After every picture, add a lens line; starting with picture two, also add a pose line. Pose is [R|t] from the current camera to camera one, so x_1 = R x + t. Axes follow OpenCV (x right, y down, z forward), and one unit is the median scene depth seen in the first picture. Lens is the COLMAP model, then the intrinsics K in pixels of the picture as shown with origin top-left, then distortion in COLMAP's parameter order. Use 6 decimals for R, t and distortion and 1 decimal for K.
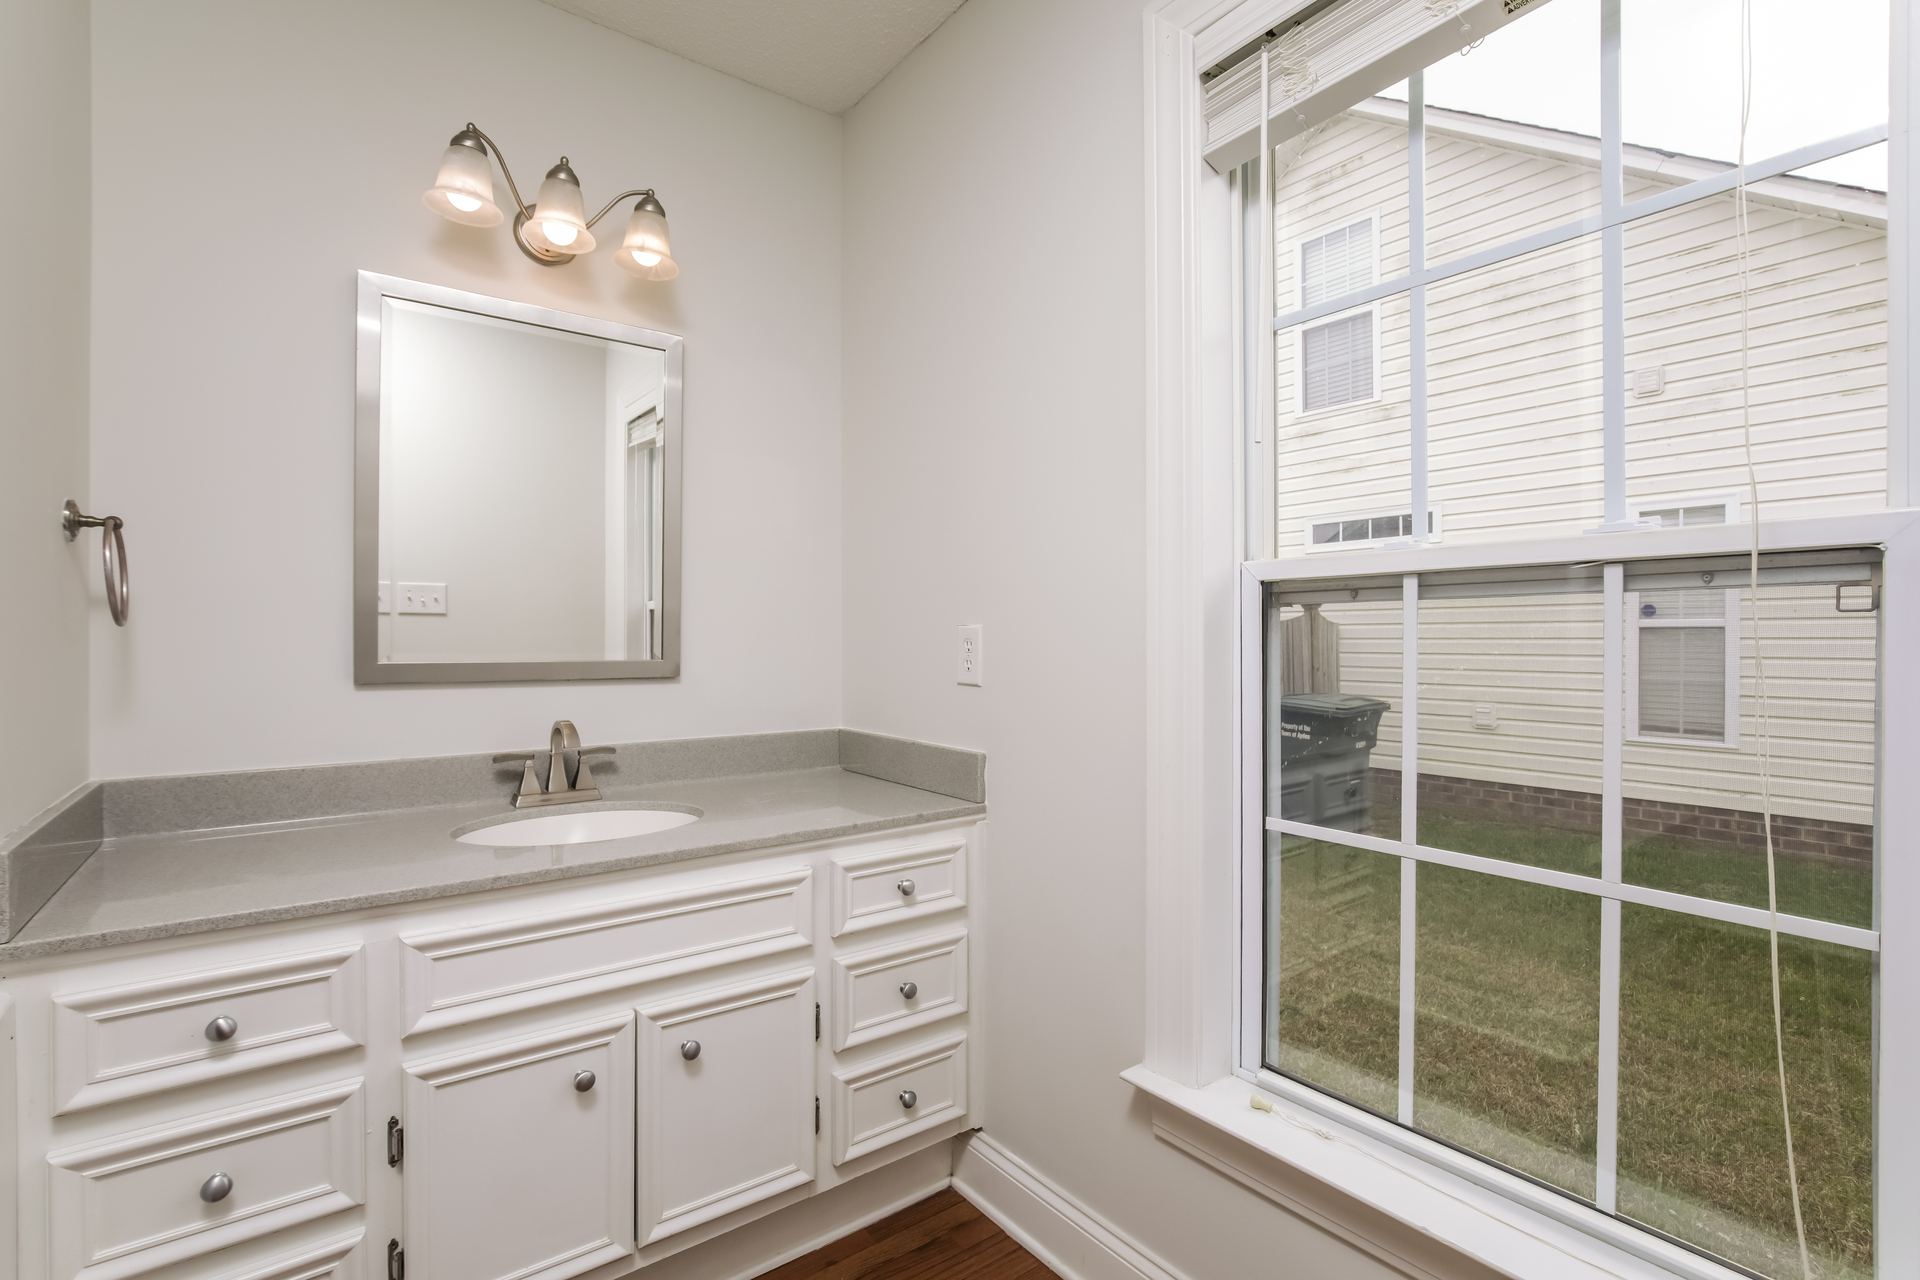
lens RADIAL K [[898.4, 0, 959.9], [0, 898.4, 632.9], [0, 0, 1]] dist [-0.020701, 0.001392]
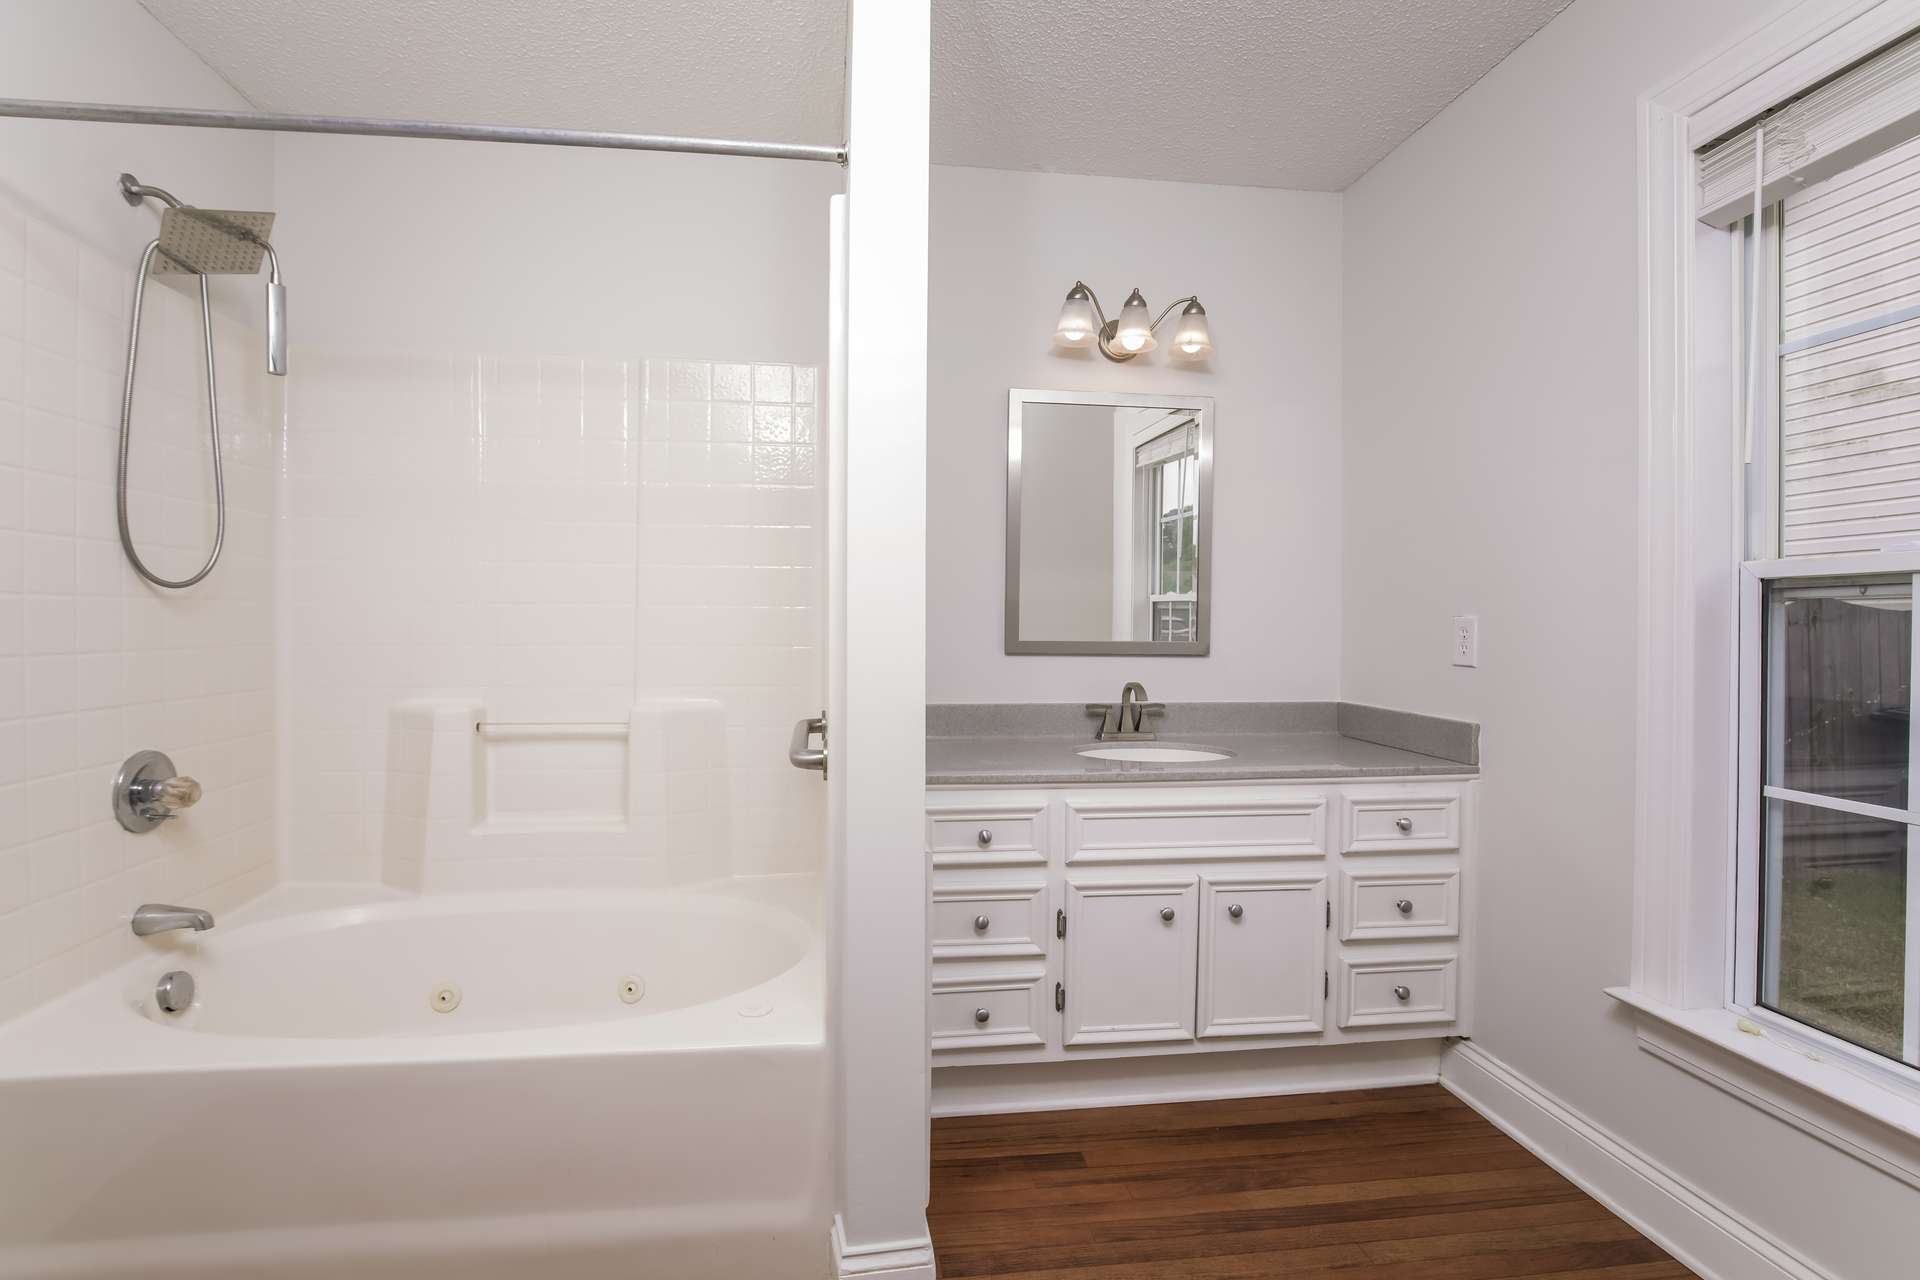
lens RADIAL K [[883.3, 0, 909.8], [0, 883.3, 629.9], [0, 0, 1]] dist [-0.021982, 0.001033]
pose [[0.851083, 0.008962, -0.524955, -0.007301], [-0.003759, 0.999933, 0.010975, -0.000119], [0.525018, -0.007367, 0.851059, -0.423833]]
